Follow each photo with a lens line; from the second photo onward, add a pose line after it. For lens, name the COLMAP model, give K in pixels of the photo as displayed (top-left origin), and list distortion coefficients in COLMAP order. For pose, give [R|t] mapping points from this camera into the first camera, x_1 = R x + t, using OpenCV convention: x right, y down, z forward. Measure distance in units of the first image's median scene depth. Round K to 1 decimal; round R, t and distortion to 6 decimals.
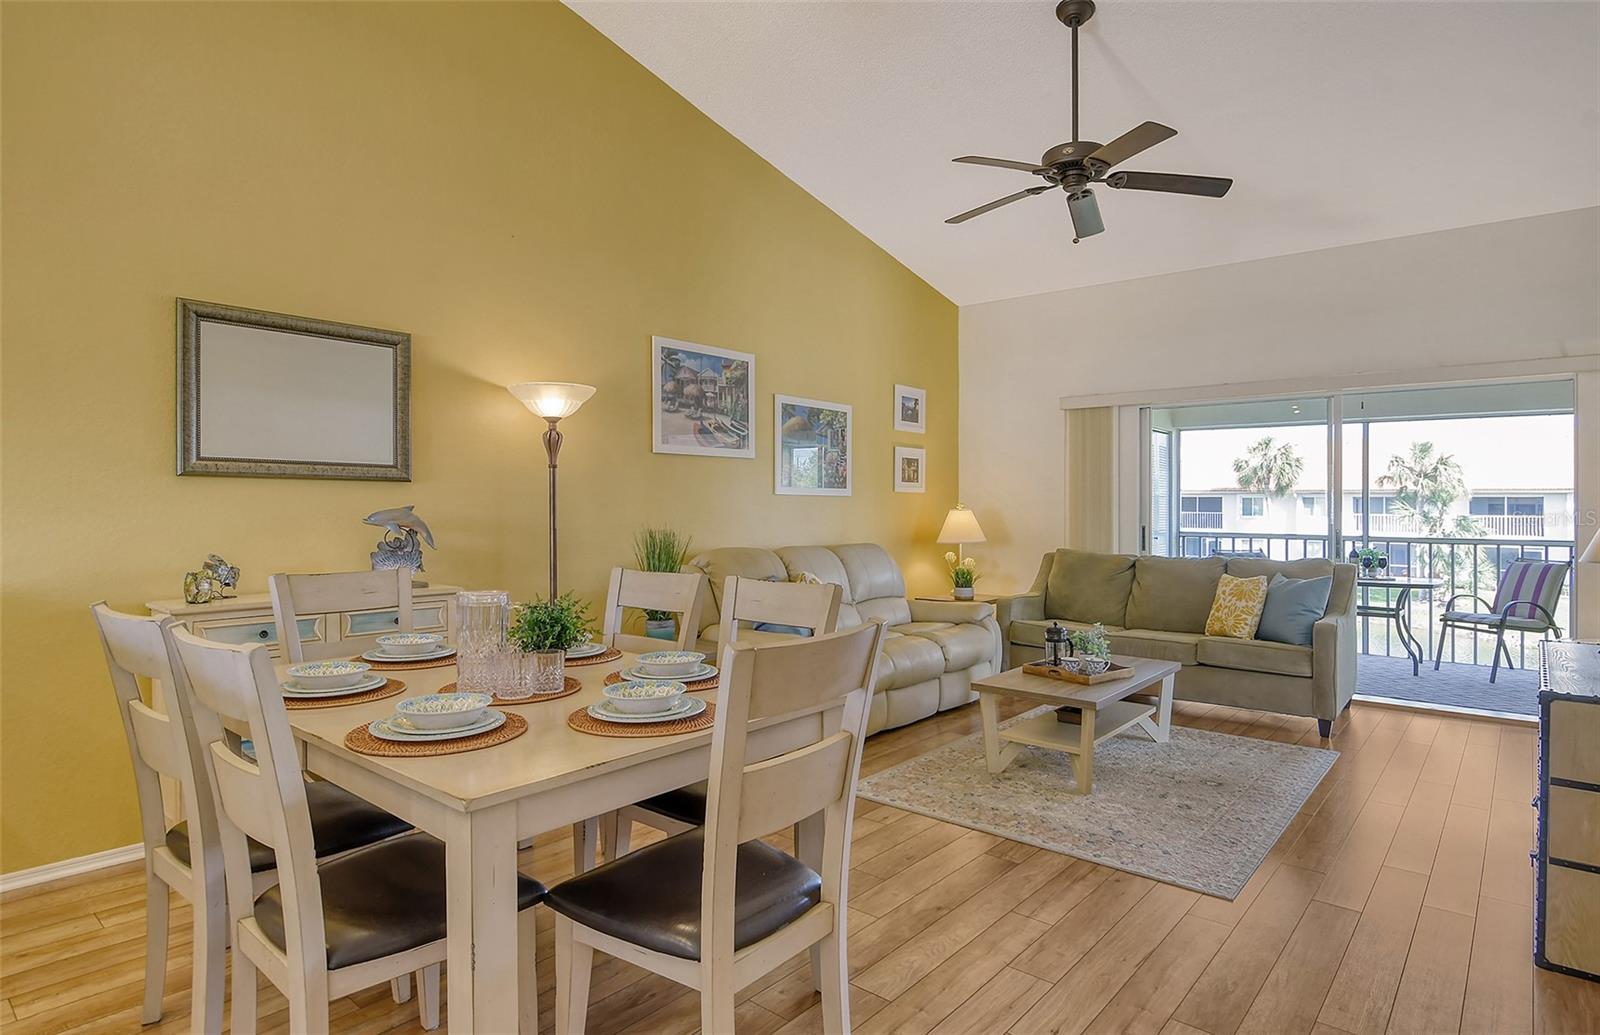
lens RADIAL K [[851.0, 0, 812.7], [0, 851.0, 508.8], [0, 0, 1]] dist [0.029399, -0.023087]
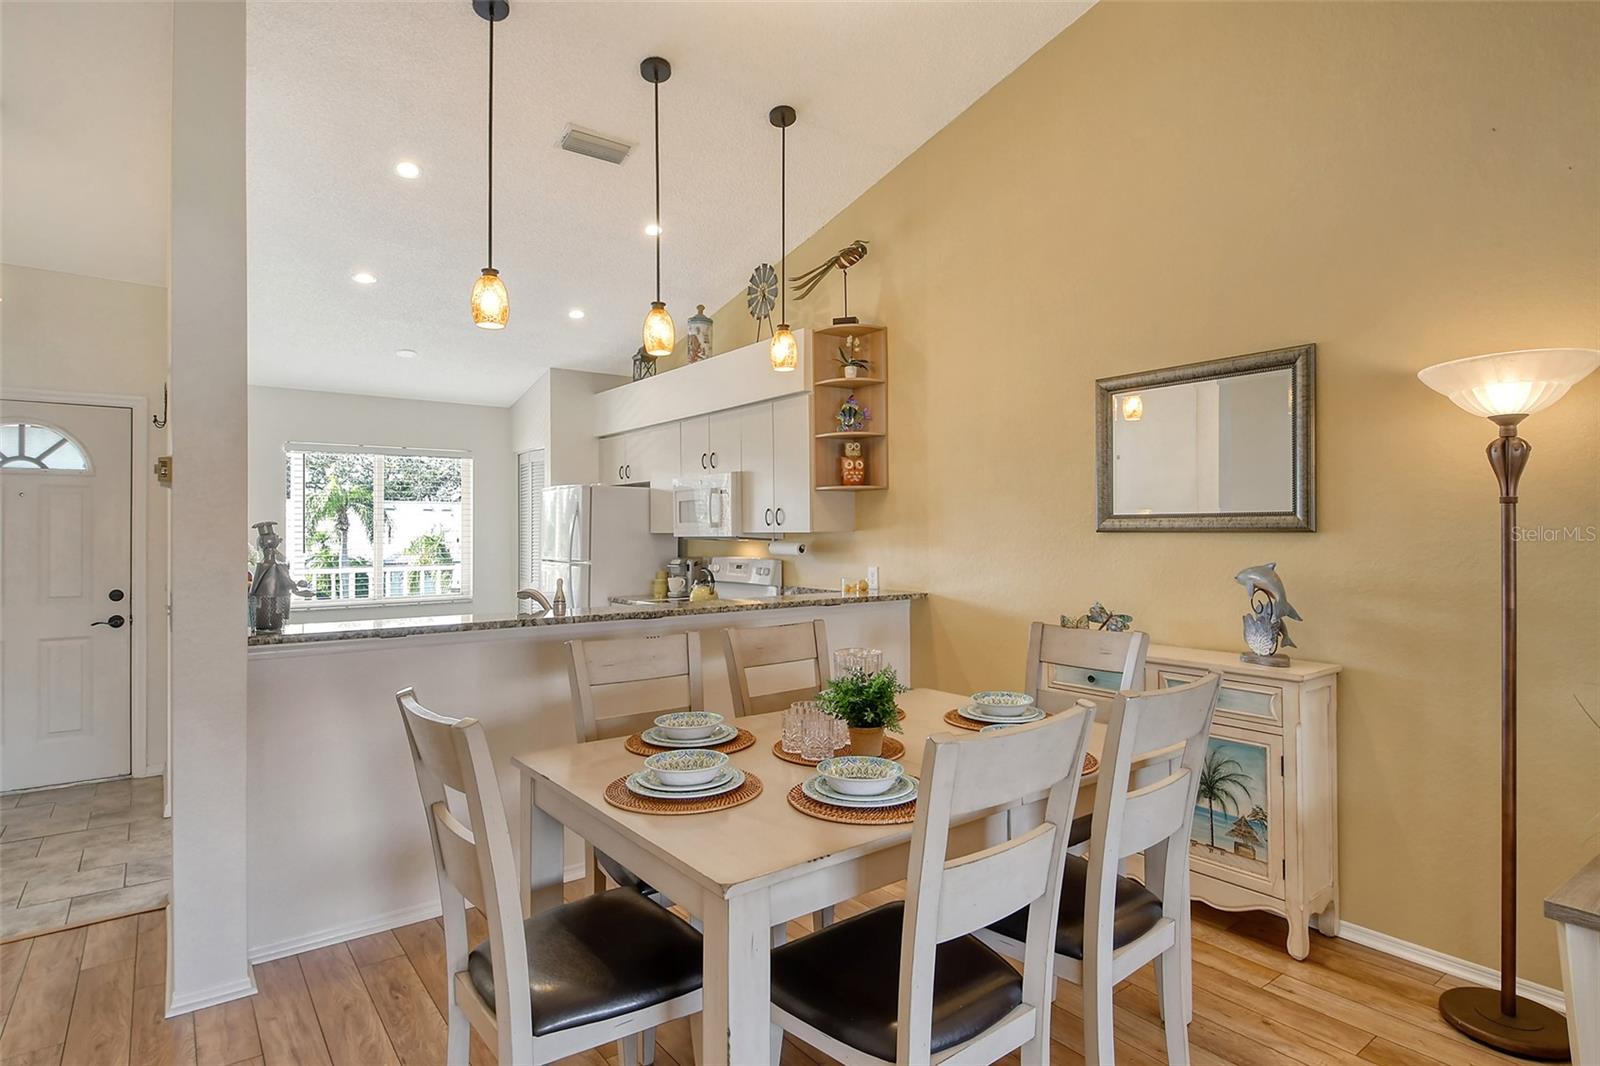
lens RADIAL K [[849.9, 0, 811.4], [0, 849.9, 530.7], [0, 0, 1]] dist [0.029457, -0.018962]
pose [[-0.224862, -0.010955, -0.974329, 0.269409], [-0.004864, 0.999937, -0.010120, -0.015407], [0.974379, 0.002464, -0.224901, 0.494752]]
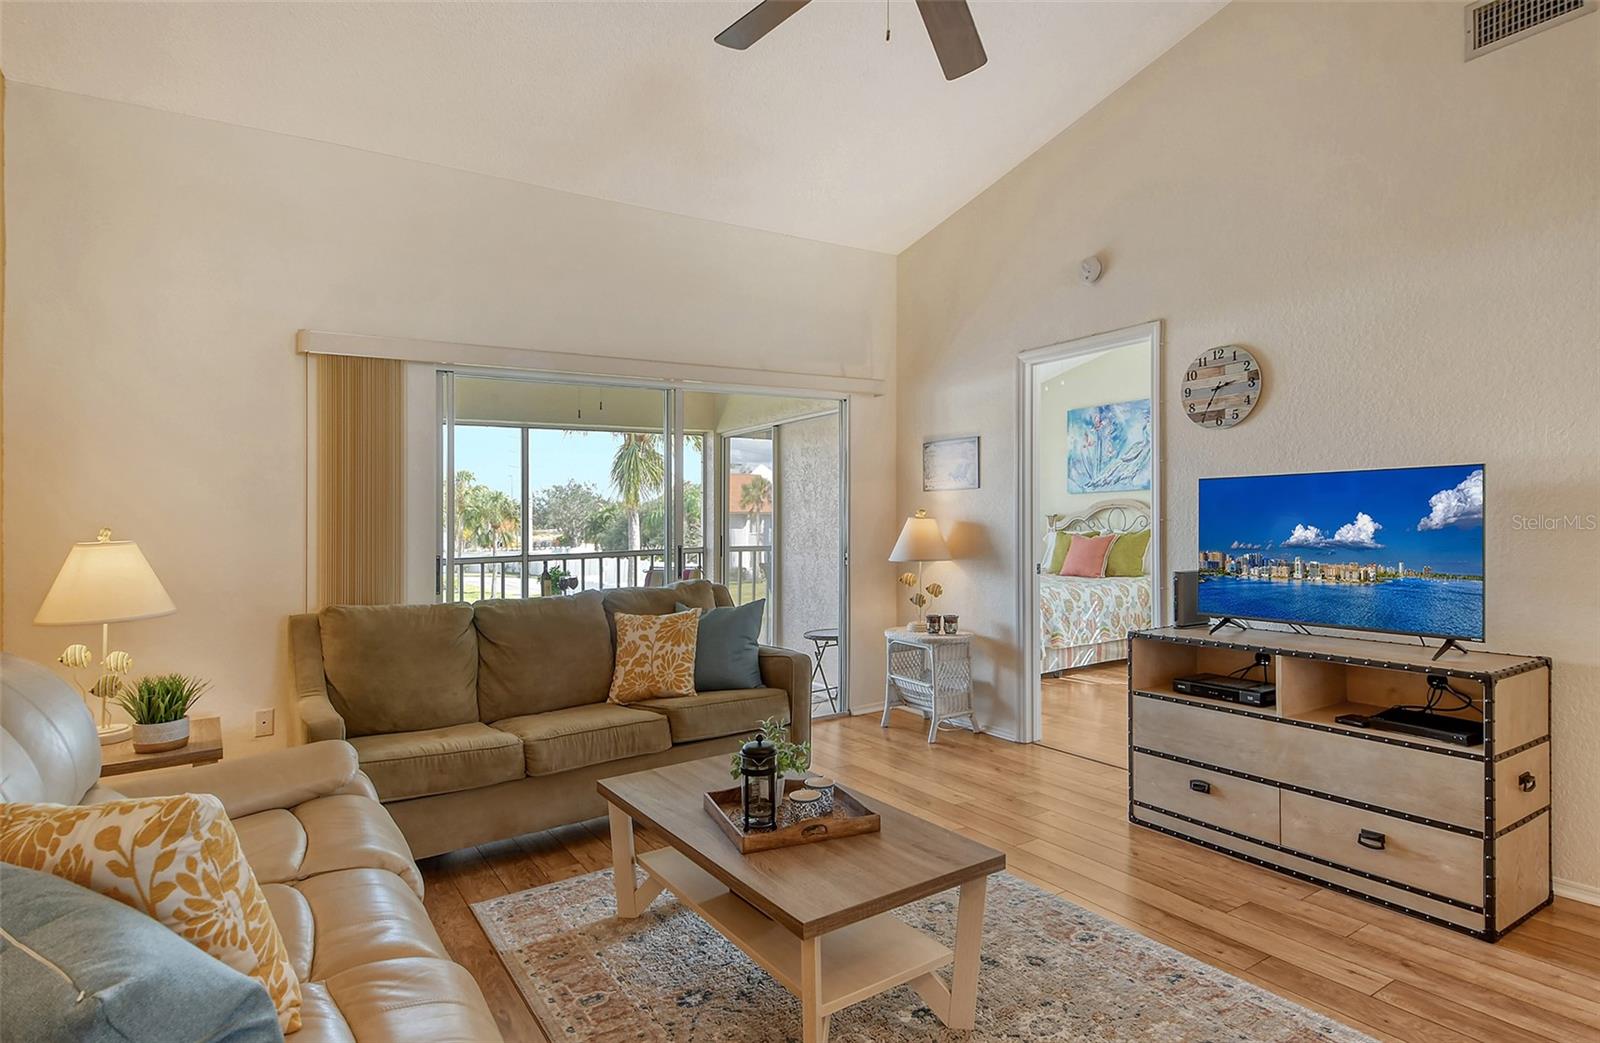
lens RADIAL K [[851.0, 0, 803.4], [0, 851.0, 498.1], [0, 0, 1]] dist [0.029399, -0.023087]
pose [[0.290251, 0.007066, 0.956925, -0.173616], [0.032498, 0.999323, -0.017236, -0.004444], [-0.956399, 0.036101, 0.289825, 0.646500]]
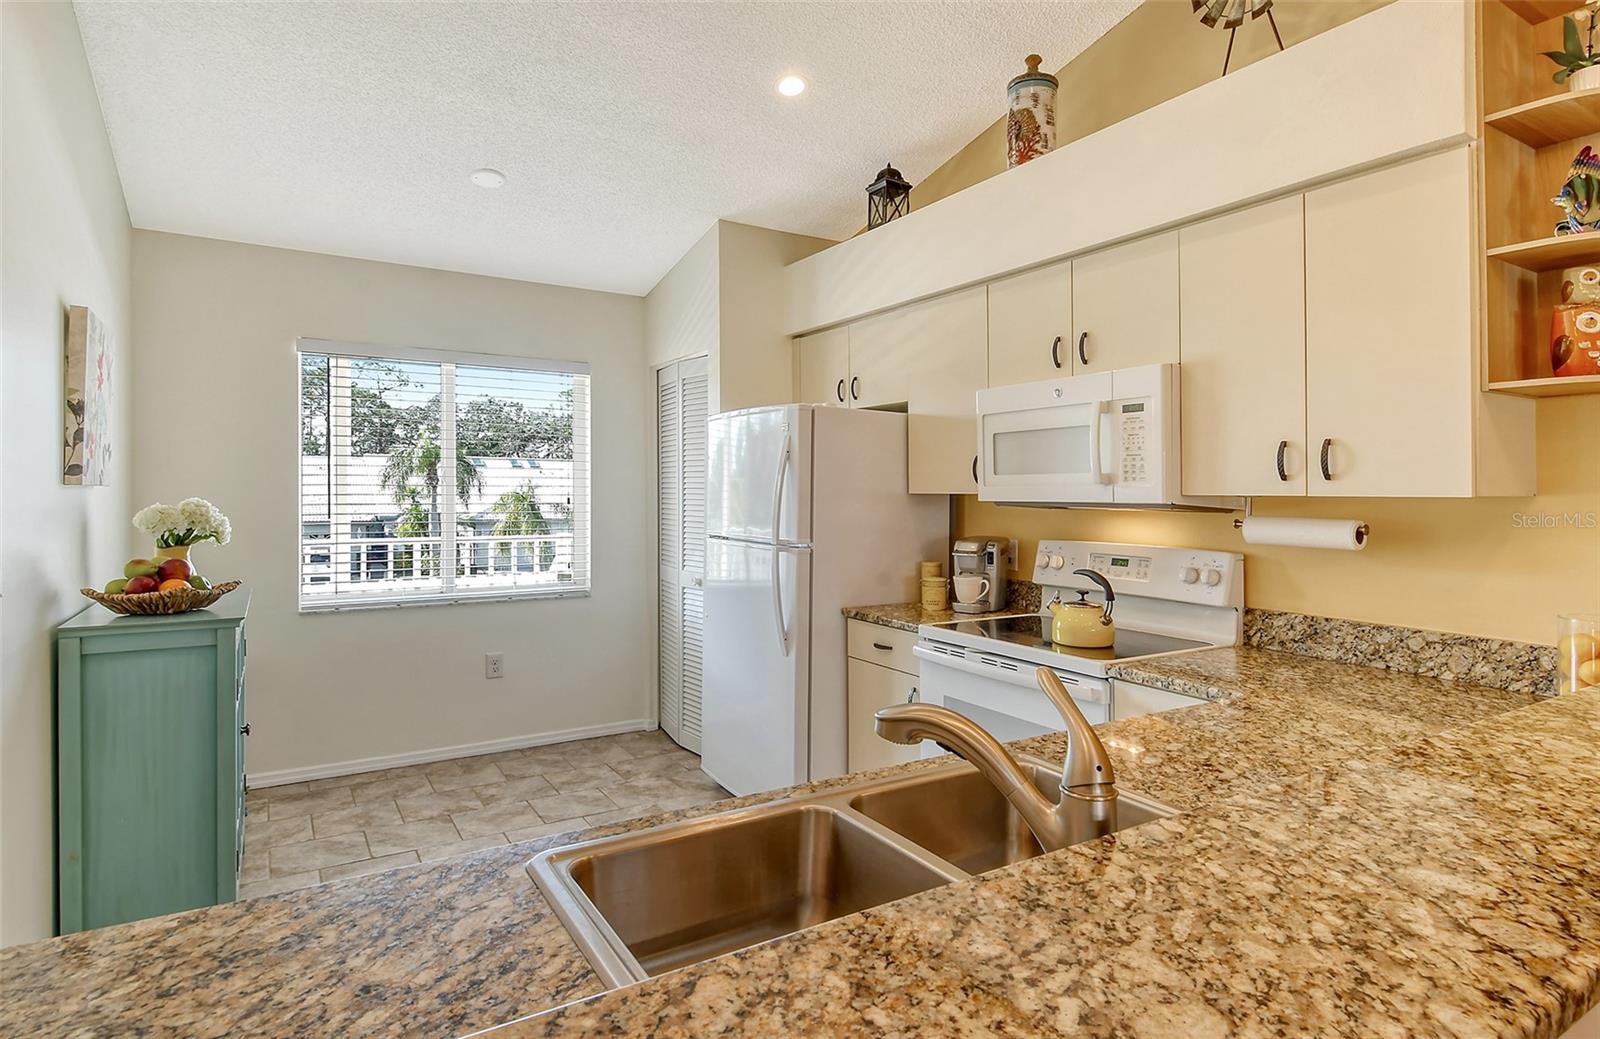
lens RADIAL K [[851.0, 0, 808.5], [0, 851.0, 493.8], [0, 0, 1]] dist [0.029399, -0.023087]
pose [[-0.312240, -0.011464, -0.949934, -0.162000], [-0.017590, 0.999826, -0.006284, -0.017215], [0.949840, 0.014747, -0.312387, 0.159672]]
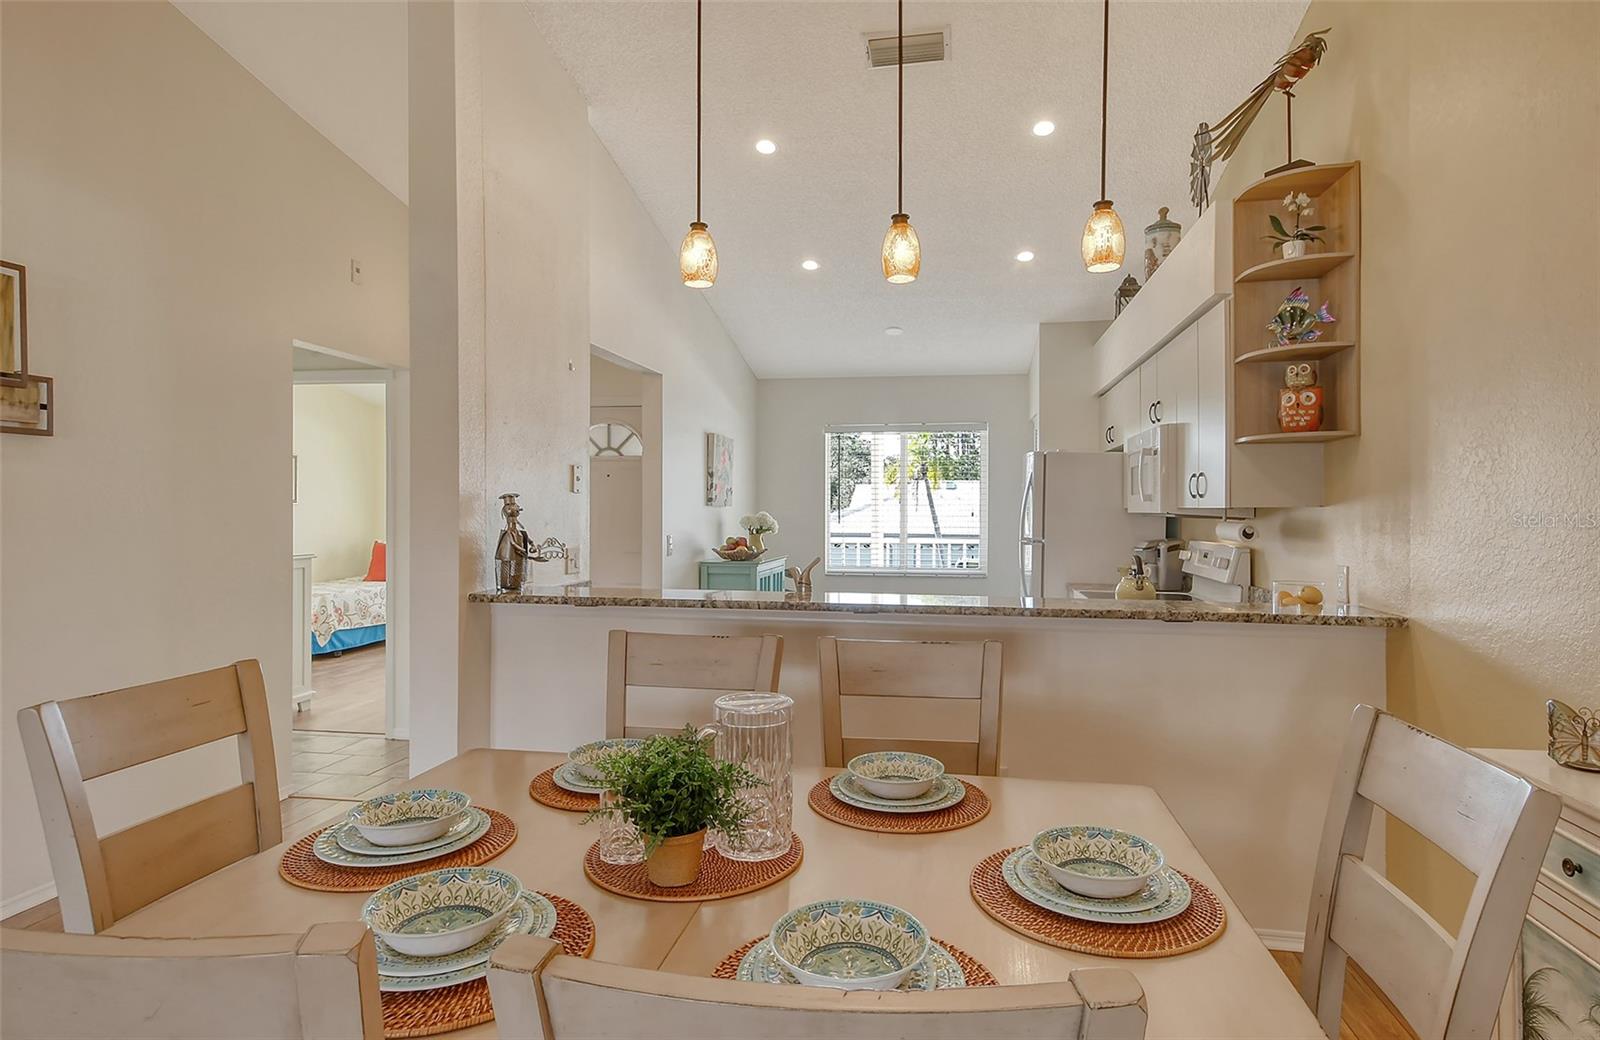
lens RADIAL K [[851.0, 0, 809.6], [0, 851.0, 506.8], [0, 0, 1]] dist [0.029399, -0.023087]
pose [[-0.871306, -0.014094, -0.490537, -0.045799], [-0.016105, 0.999870, -0.000122, -0.018494], [0.490475, 0.007794, -0.871420, 0.661098]]
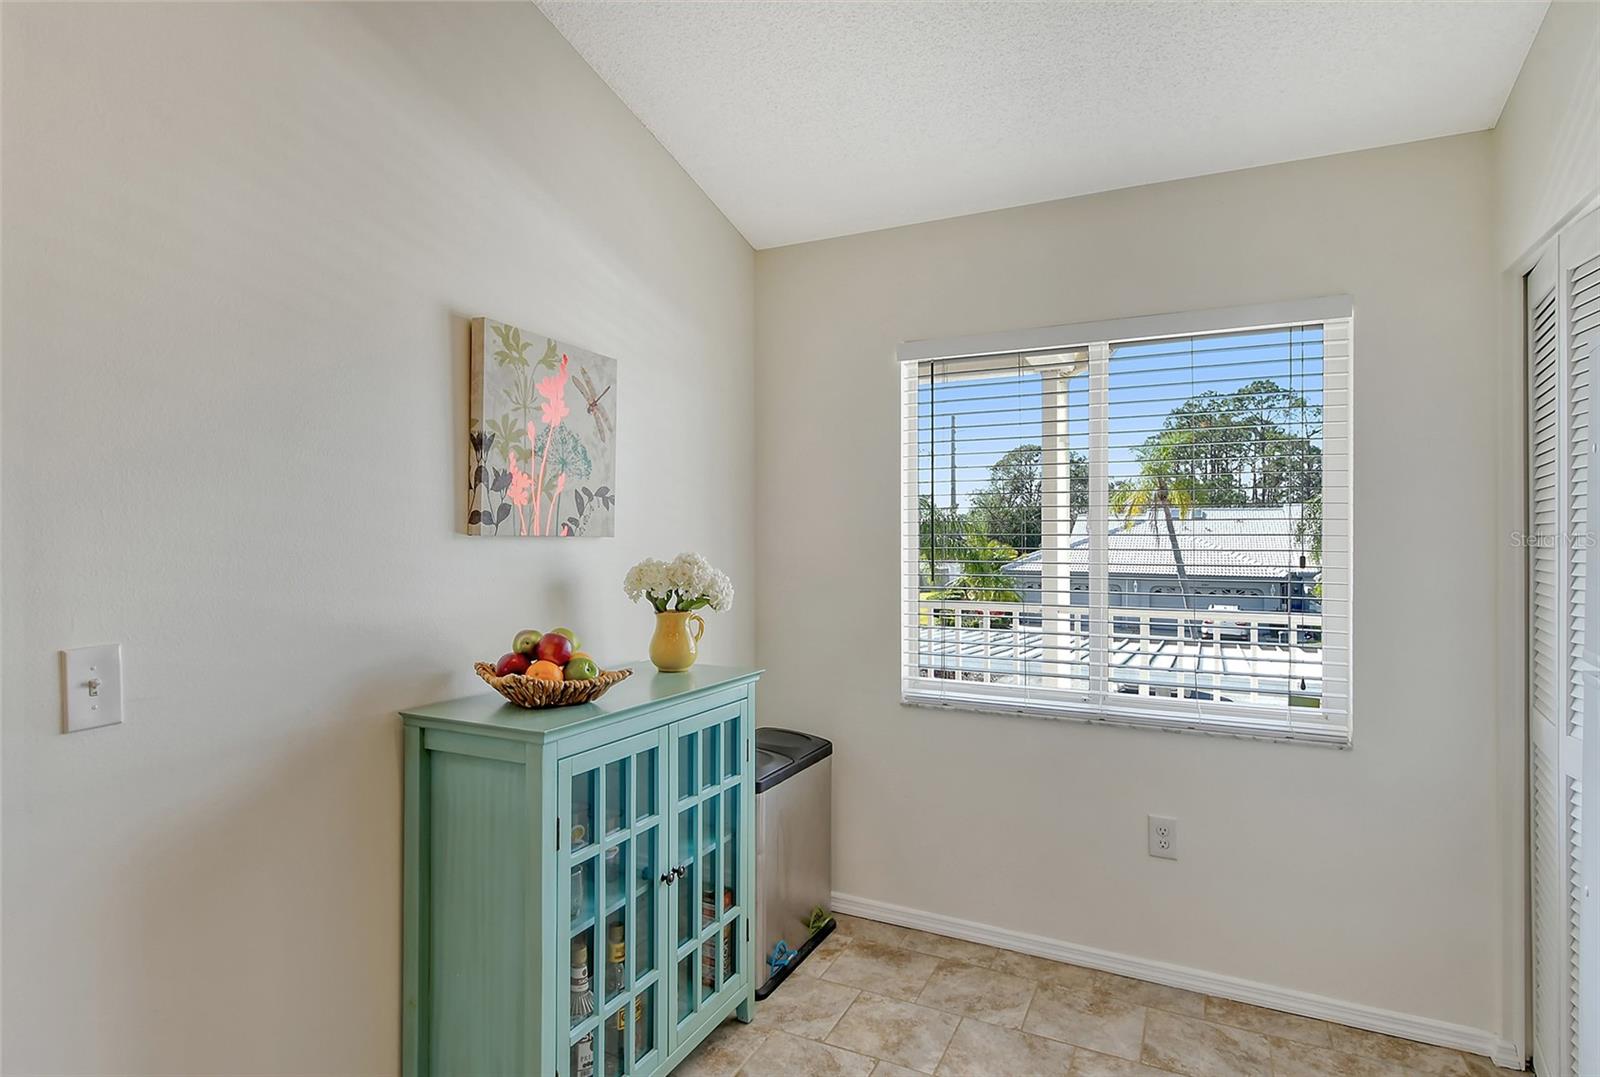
lens RADIAL K [[849.9, 0, 800.4], [0, 849.9, 543.4], [0, 0, 1]] dist [0.029457, -0.018962]
pose [[-0.970181, -0.017049, -0.241780, -0.509548], [-0.019521, 0.999779, 0.007832, -0.019991], [0.241593, 0.012318, -0.970299, 0.048553]]
